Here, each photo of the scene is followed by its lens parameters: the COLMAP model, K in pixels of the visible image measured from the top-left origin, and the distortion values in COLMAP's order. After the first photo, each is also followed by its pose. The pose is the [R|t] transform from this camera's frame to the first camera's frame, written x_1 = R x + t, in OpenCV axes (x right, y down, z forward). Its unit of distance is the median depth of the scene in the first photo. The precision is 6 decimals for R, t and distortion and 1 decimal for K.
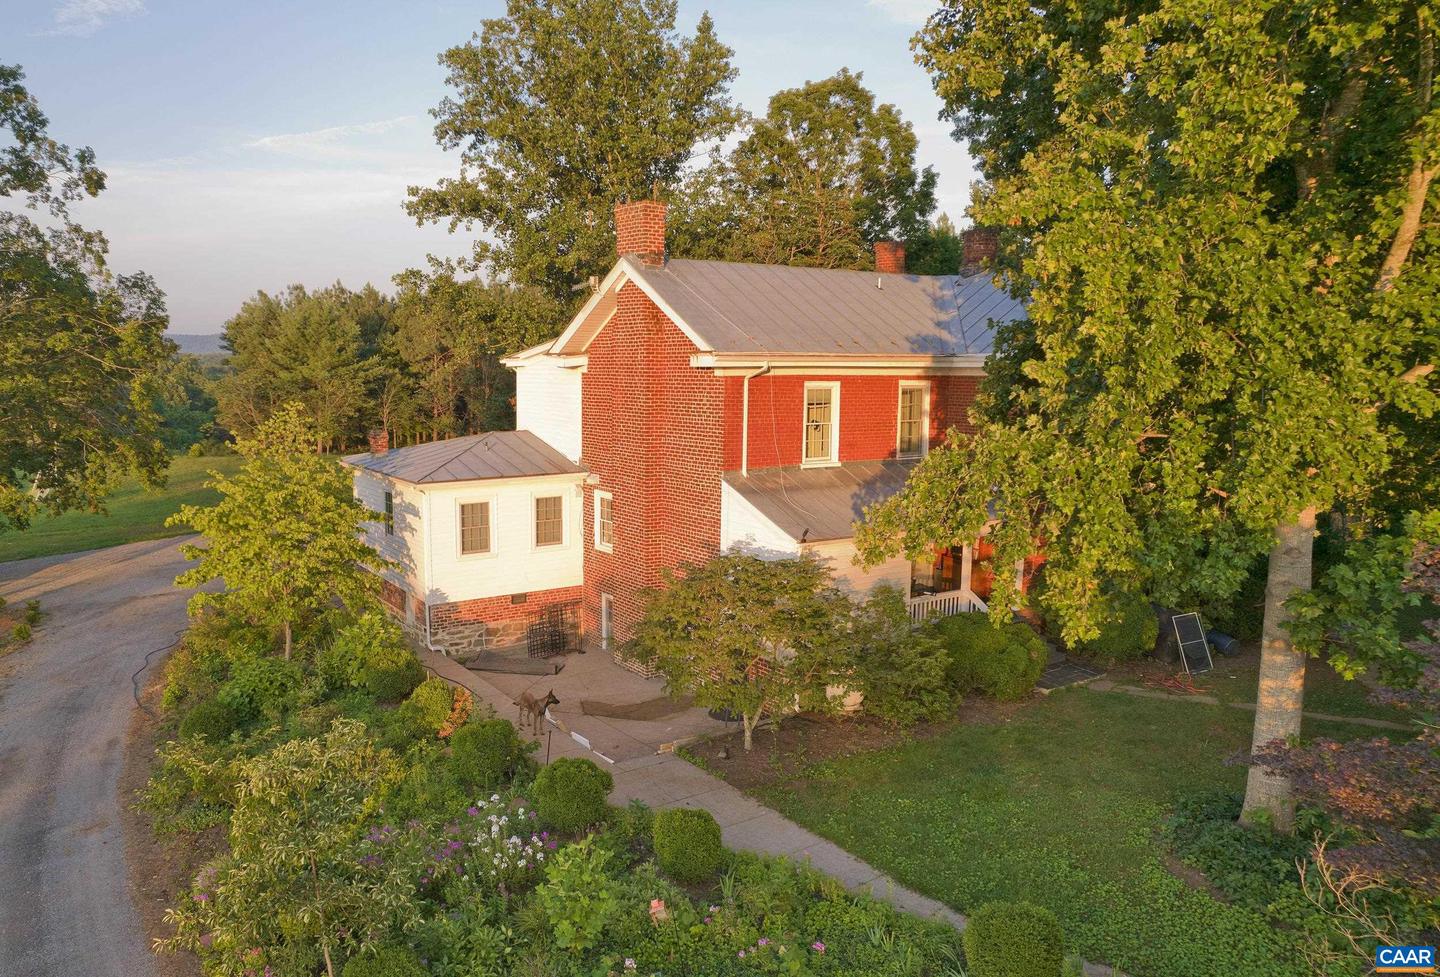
lens RADIAL K [[959.9, 0, 720.0], [0, 959.9, 488.5], [0, 0, 1]] dist [-0.057428, 0.002790]
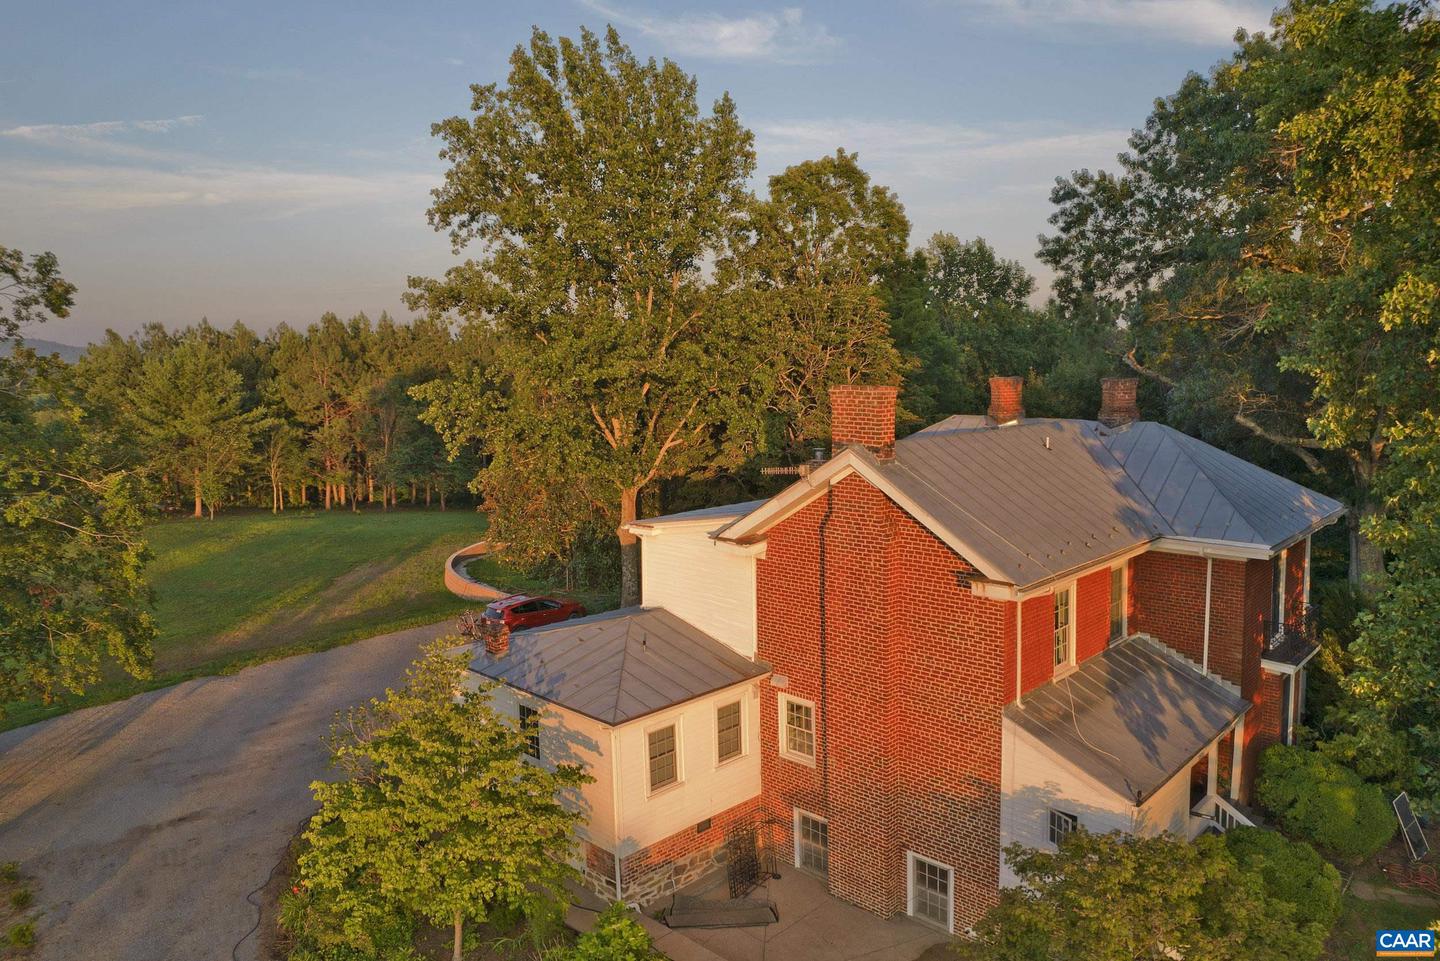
lens RADIAL K [[924.5, 0, 720.0], [0, 924.5, 480.5], [0, 0, 1]] dist [-0.078729, 0.077453]
pose [[0.979896, -0.029315, 0.197344, -0.219394], [0.028978, 0.999569, 0.004597, -0.126084], [-0.197394, 0.001214, 0.980323, 0.113559]]
